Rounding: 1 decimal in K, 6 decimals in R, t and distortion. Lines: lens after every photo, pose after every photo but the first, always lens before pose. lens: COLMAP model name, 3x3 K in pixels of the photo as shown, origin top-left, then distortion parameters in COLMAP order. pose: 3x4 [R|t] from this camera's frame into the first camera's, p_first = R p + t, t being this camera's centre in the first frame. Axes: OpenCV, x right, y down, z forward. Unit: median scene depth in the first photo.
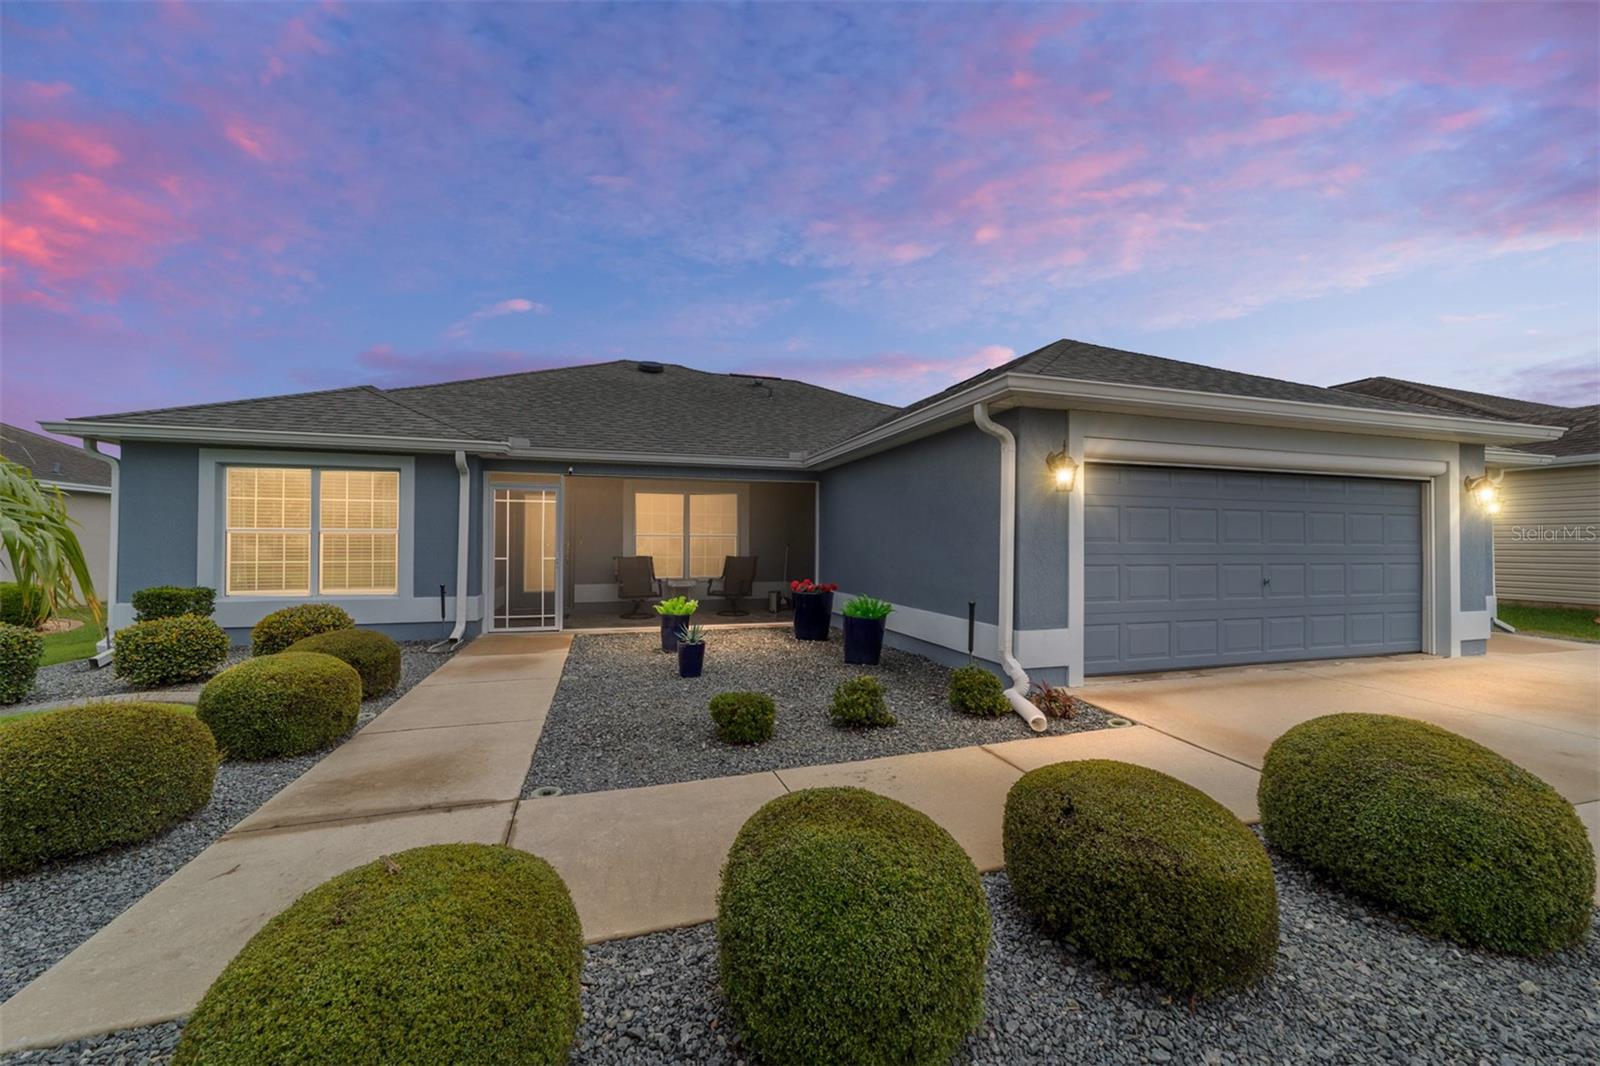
lens RADIAL K [[615.6, 0, 799.5], [0, 615.6, 541.0], [0, 0, 1]] dist [-0.011699, 0.006375]
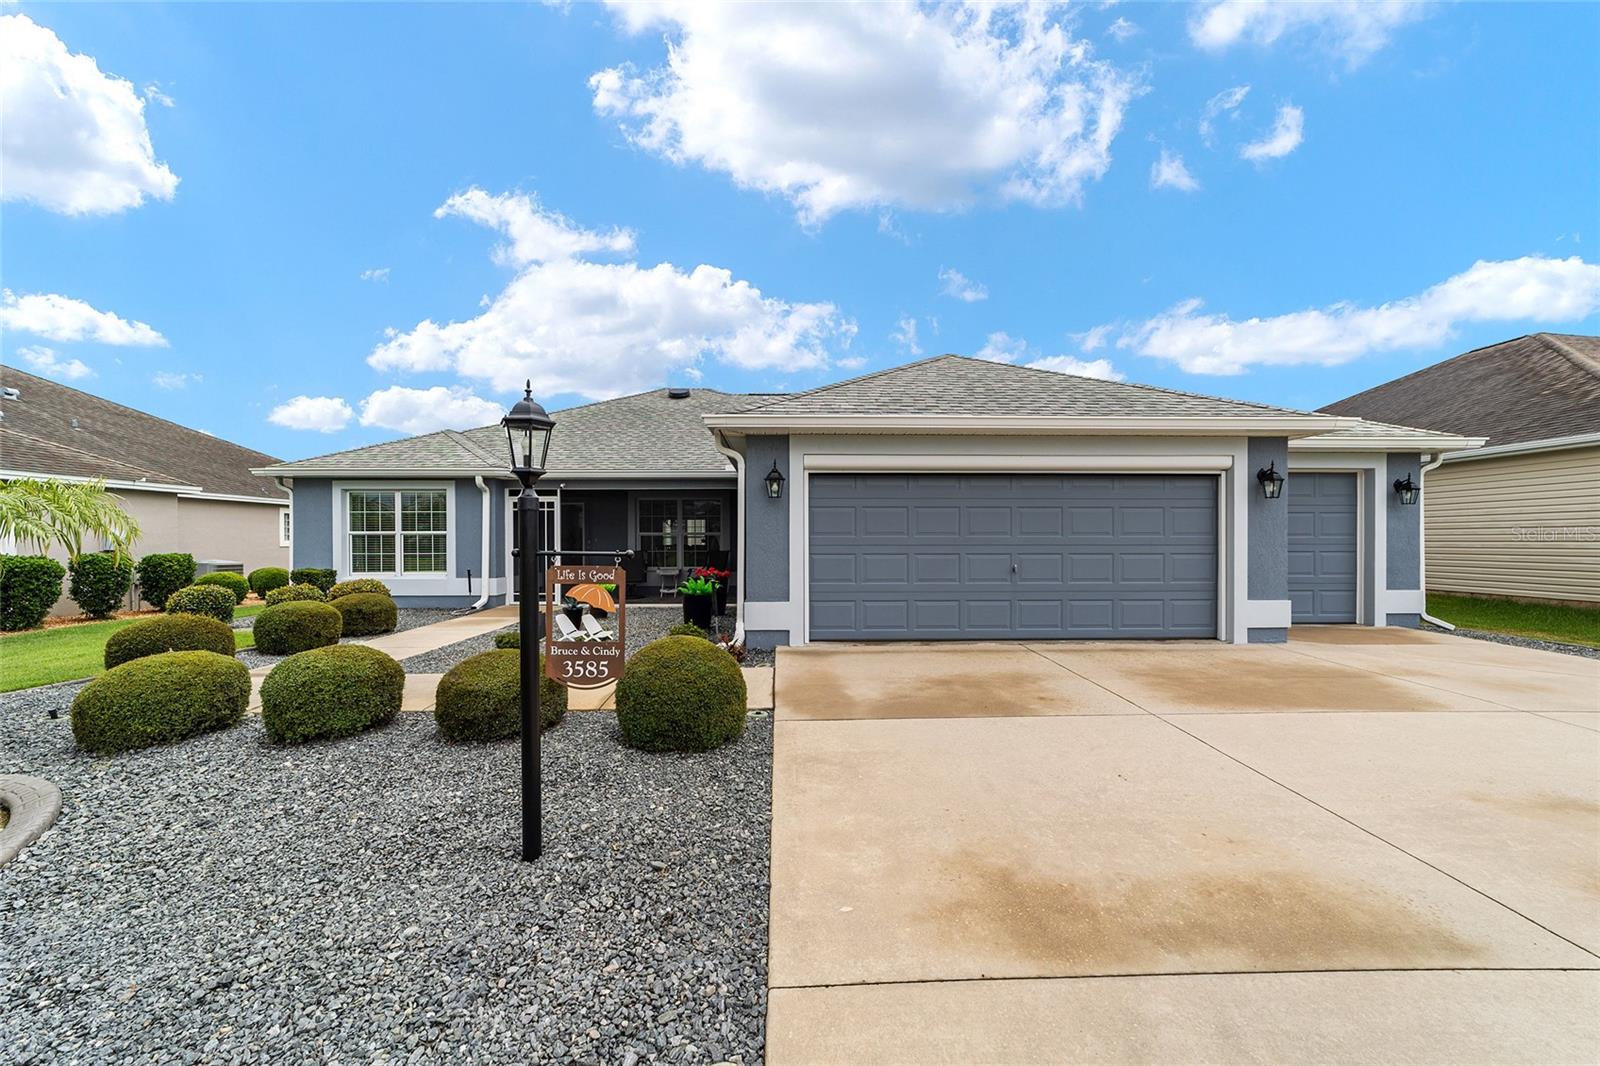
lens RADIAL K [[615.6, 0, 798.4], [0, 615.6, 537.0], [0, 0, 1]] dist [-0.011699, 0.006375]
pose [[0.964115, -0.008422, -0.265351, 0.608750], [0.008826, 0.999961, 0.000330, 0.002488], [0.265338, -0.002660, 0.964152, -0.202409]]
